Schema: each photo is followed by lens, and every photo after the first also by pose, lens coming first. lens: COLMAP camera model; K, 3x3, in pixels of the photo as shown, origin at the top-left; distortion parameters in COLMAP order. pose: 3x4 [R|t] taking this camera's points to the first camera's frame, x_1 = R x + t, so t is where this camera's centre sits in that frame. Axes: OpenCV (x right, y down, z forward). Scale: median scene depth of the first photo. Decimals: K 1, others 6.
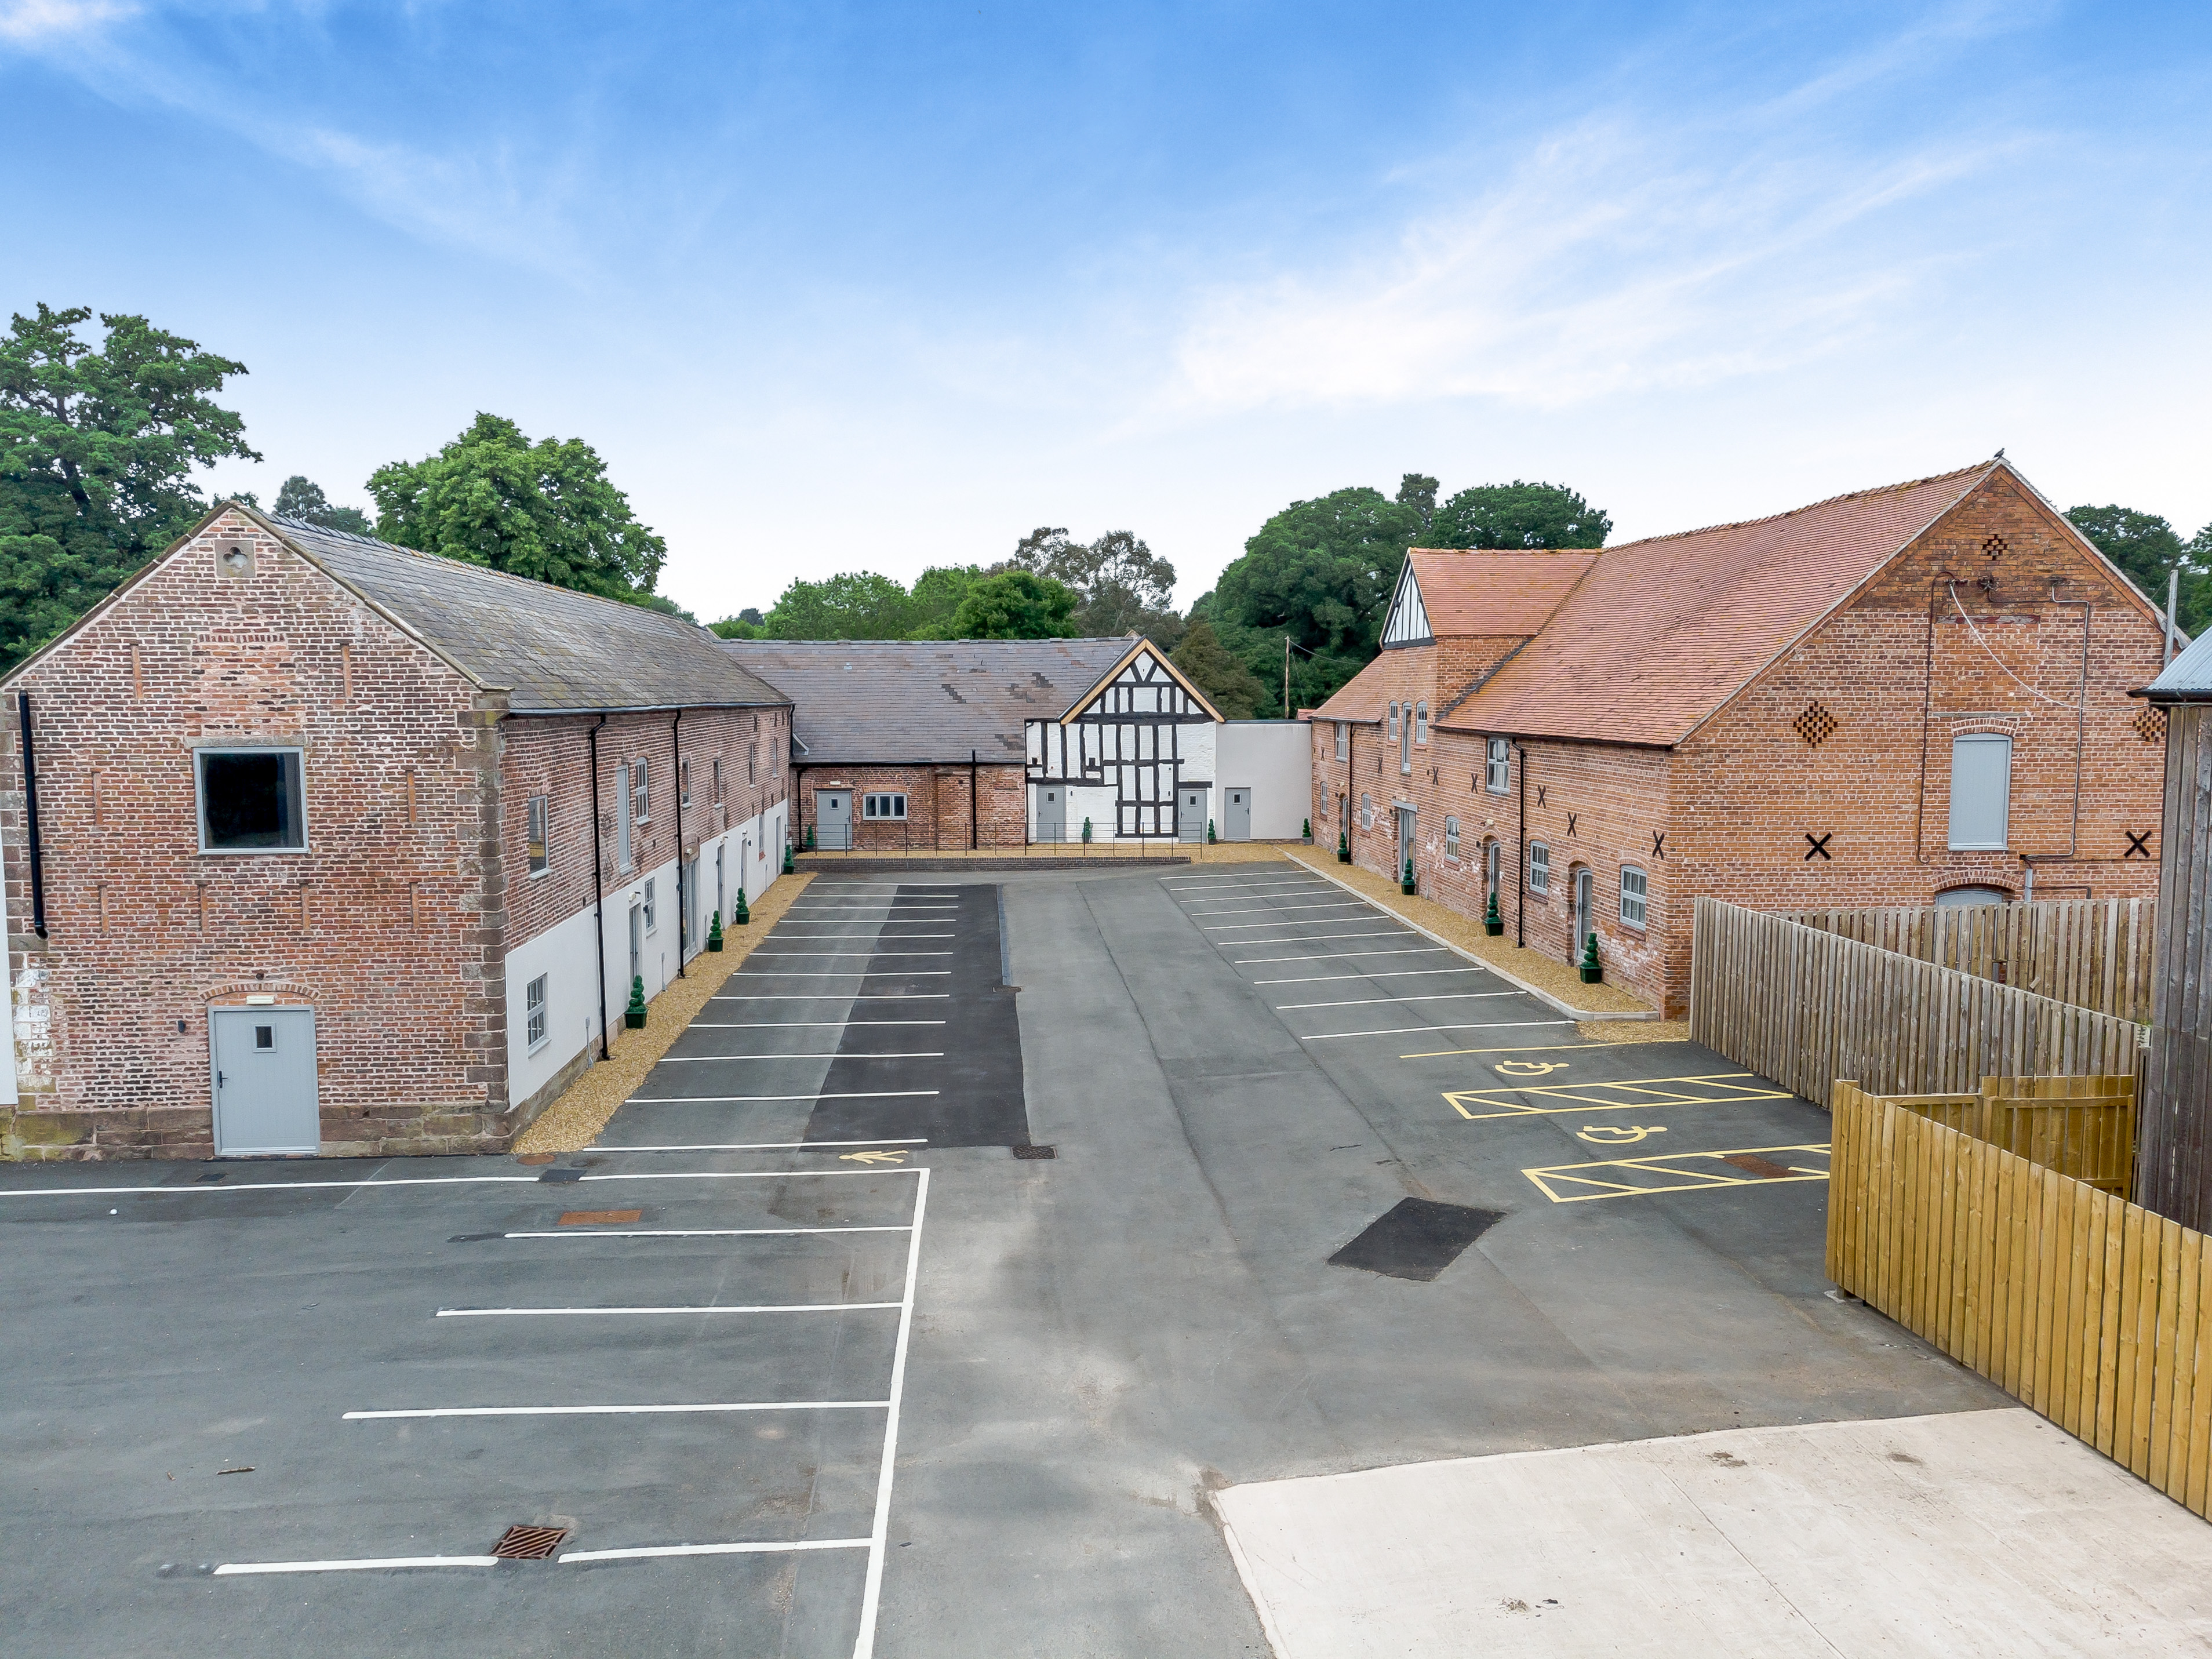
lens RADIAL K [[1635.1, 0, 1100.0], [0, 1635.1, 863.0], [0, 0, 1]] dist [0.011264, 0.010709]
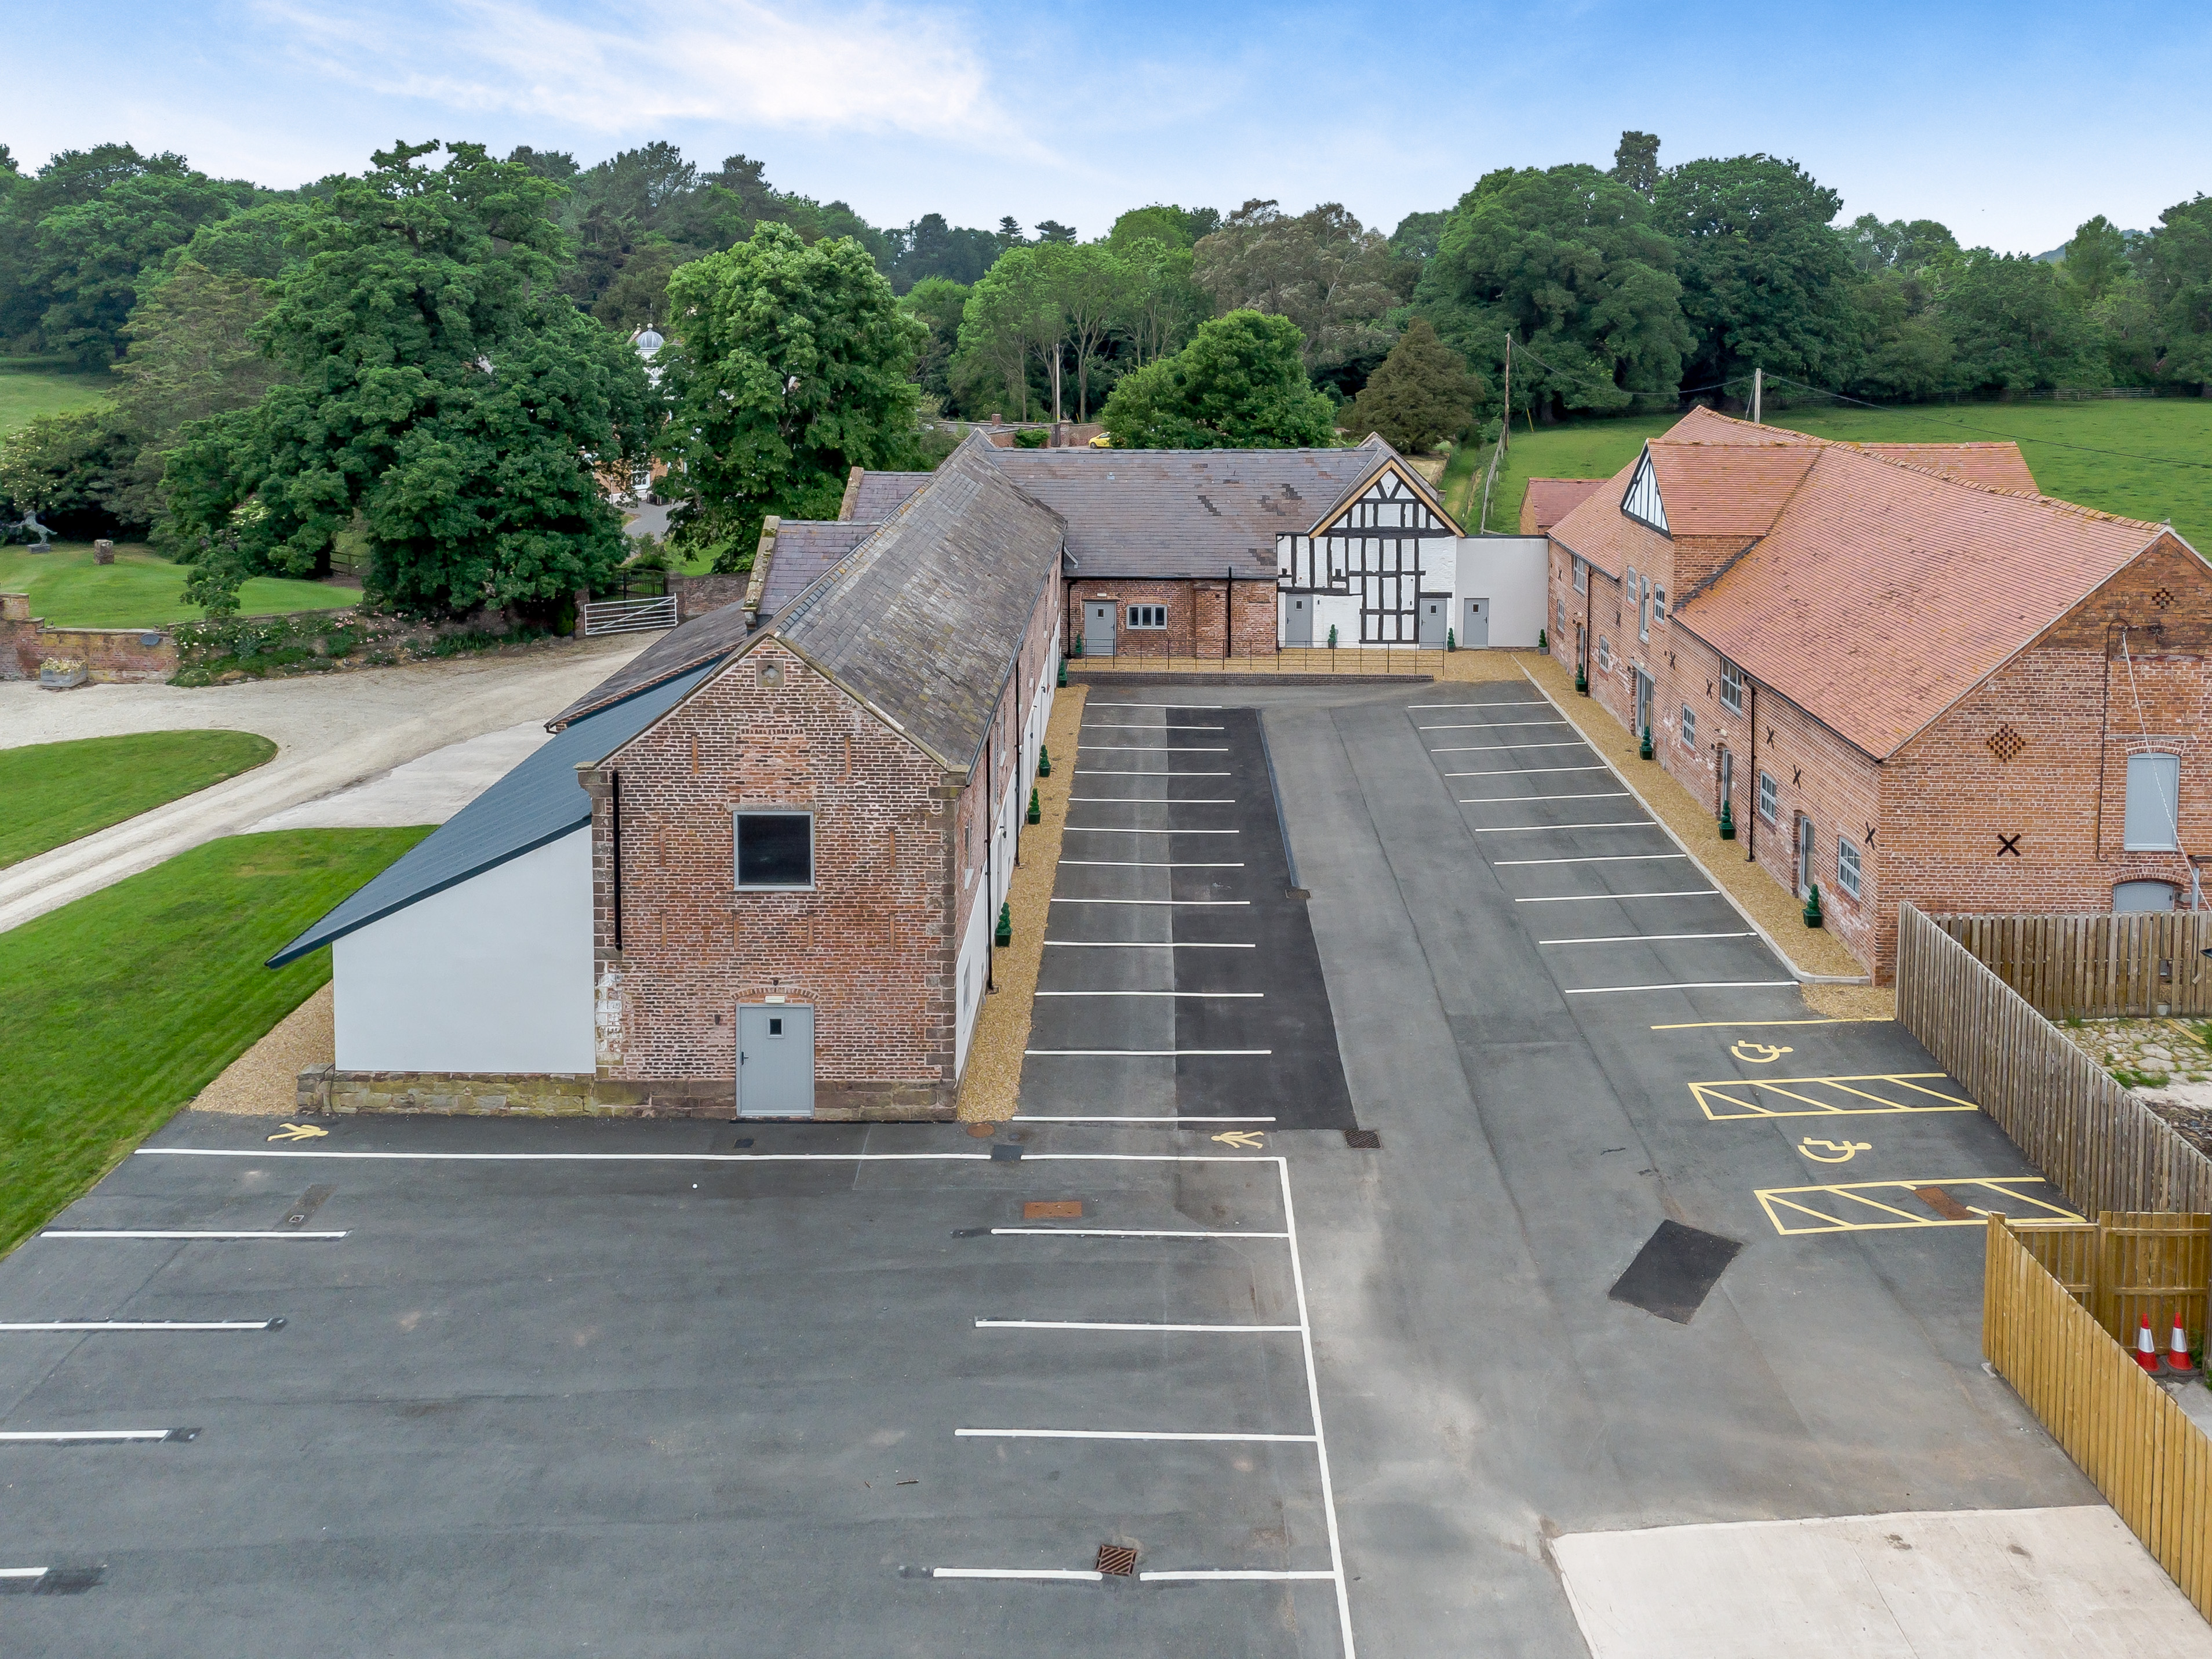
lens RADIAL K [[1748.4, 0, 1164.8], [0, 1748.4, 407.0], [0, 0, 1]] dist [0.003555, 0.008401]
pose [[0.997595, 0.012932, -0.068100, -0.074942], [-0.015019, 0.999430, -0.030219, -0.240314], [0.067670, 0.031170, 0.997221, -0.265969]]
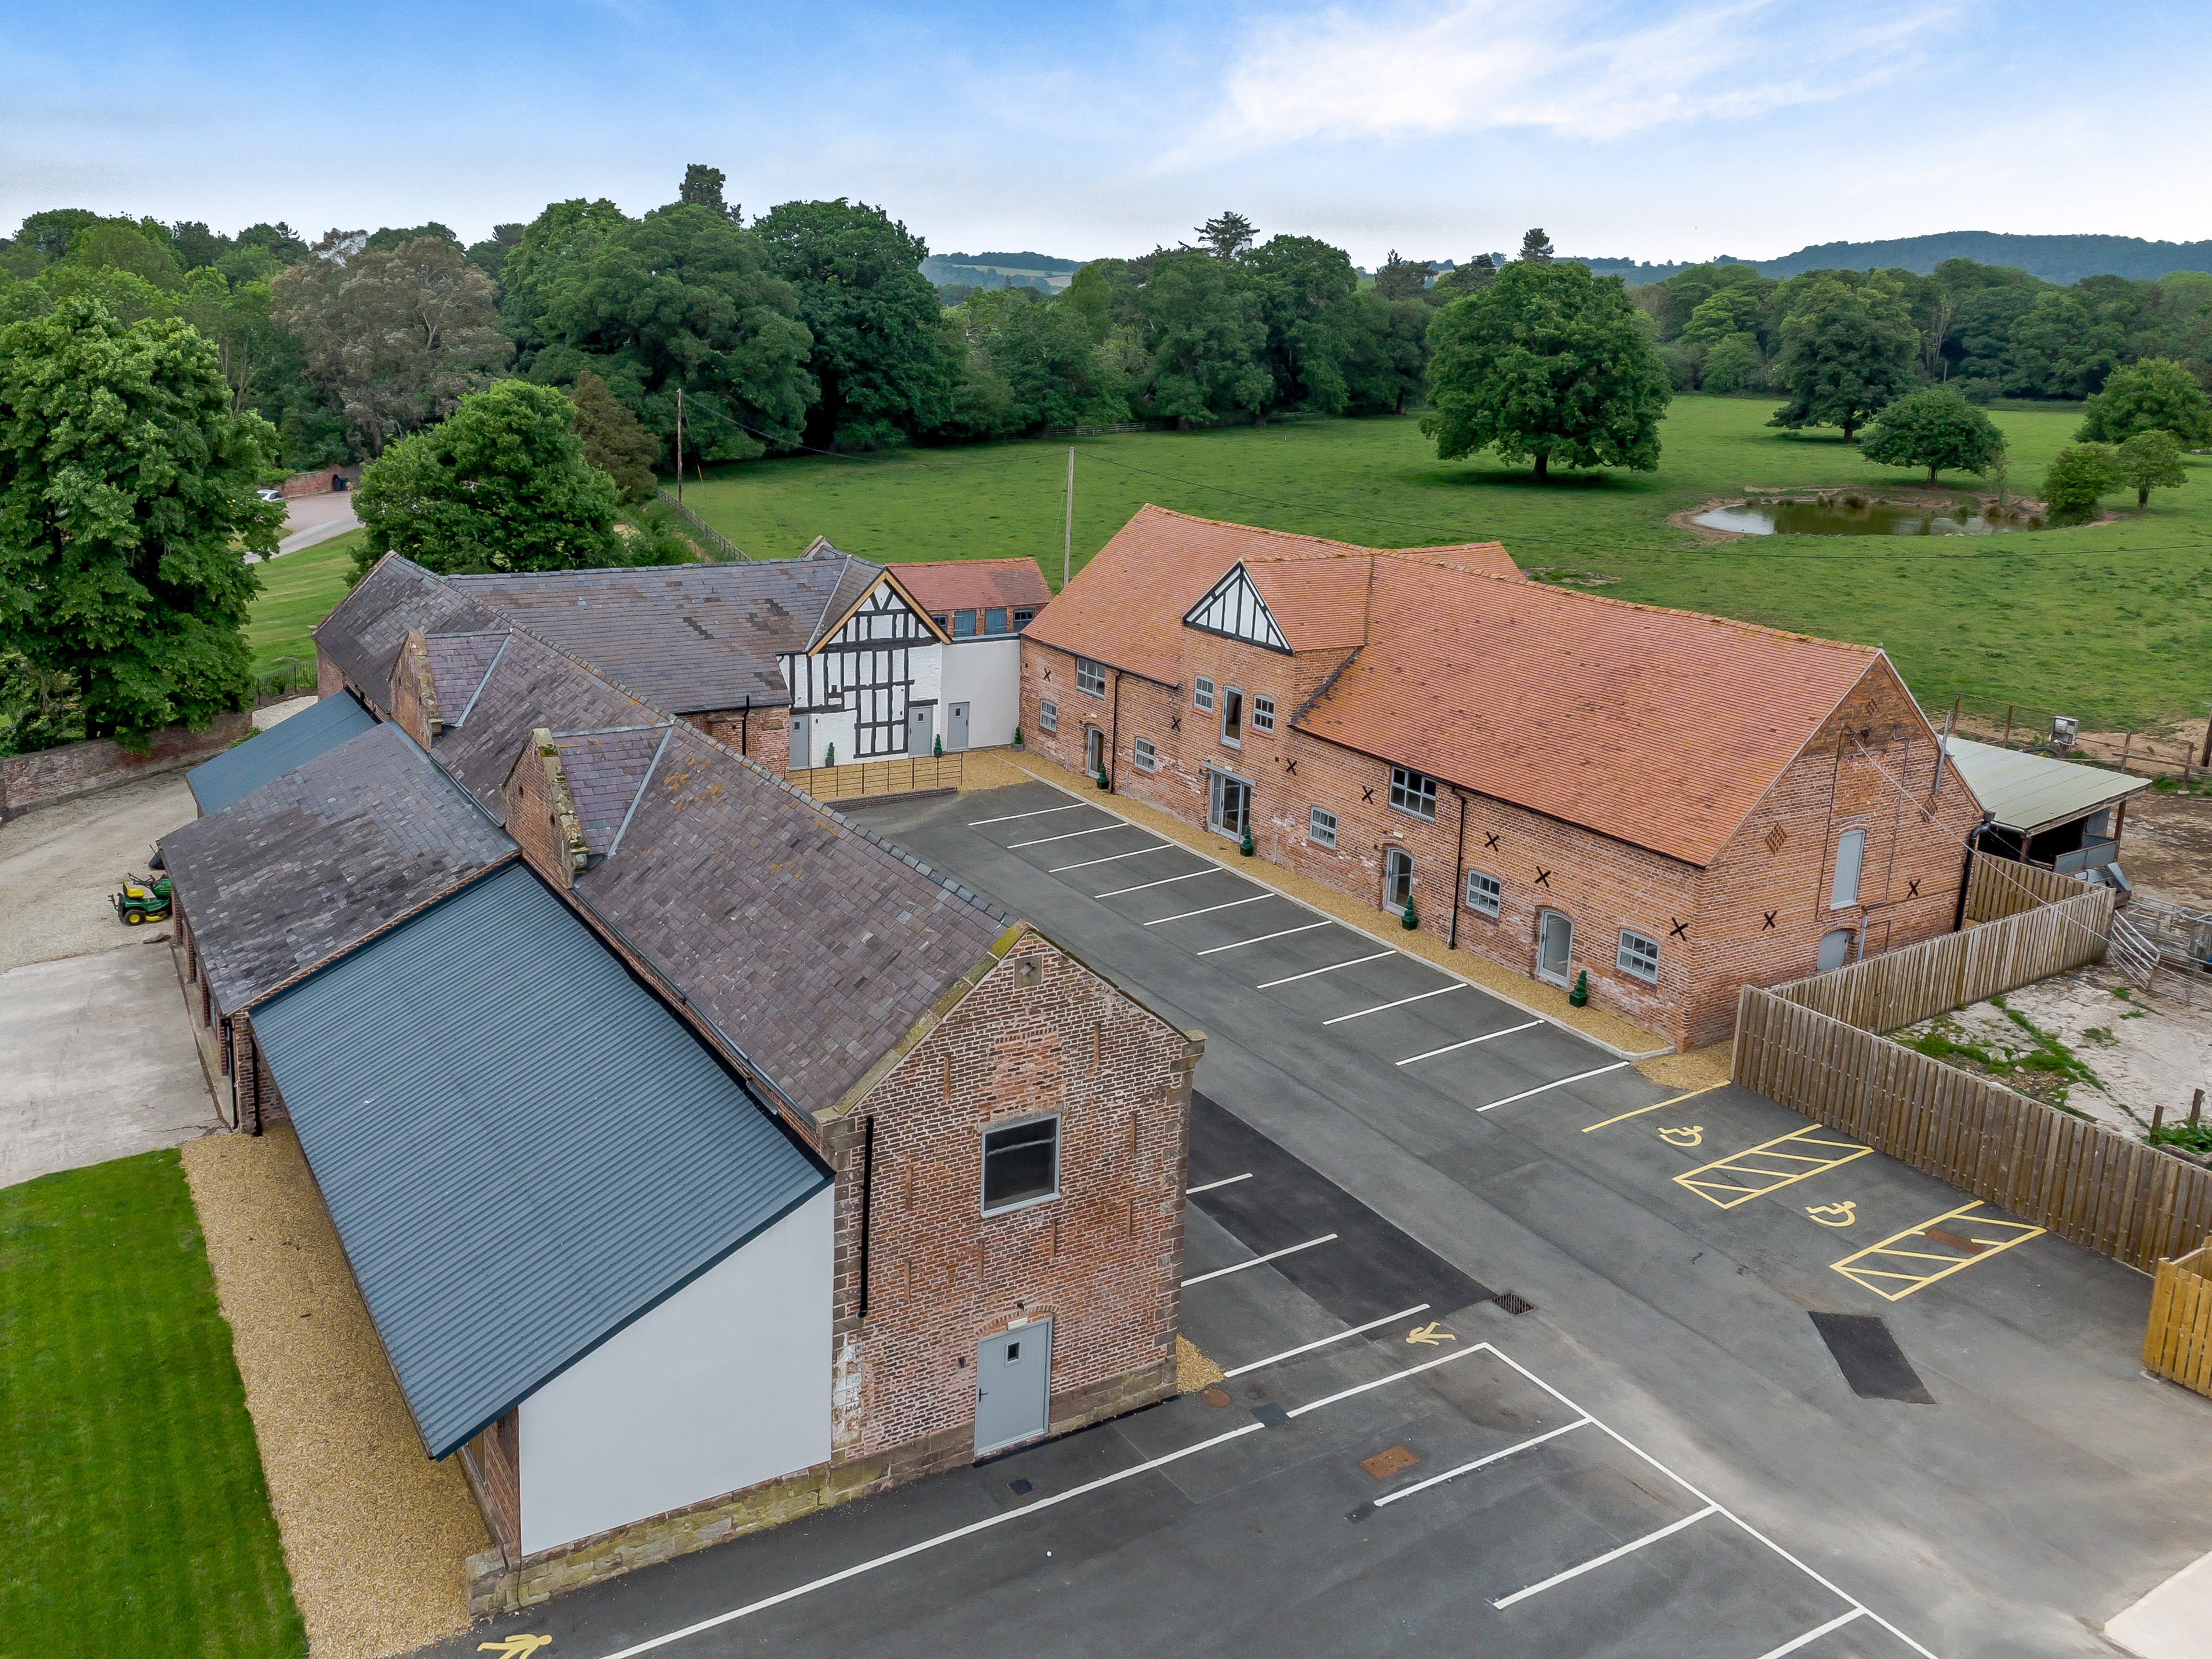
lens RADIAL K [[1751.1, 0, 964.1], [0, 1751.1, 652.5], [0, 0, 1]] dist [0.003548, 0.010794]
pose [[0.904698, -0.058470, 0.422023, -0.709913], [0.016449, 0.994593, 0.102536, -0.353263], [-0.425736, -0.085822, 0.900768, -0.044440]]
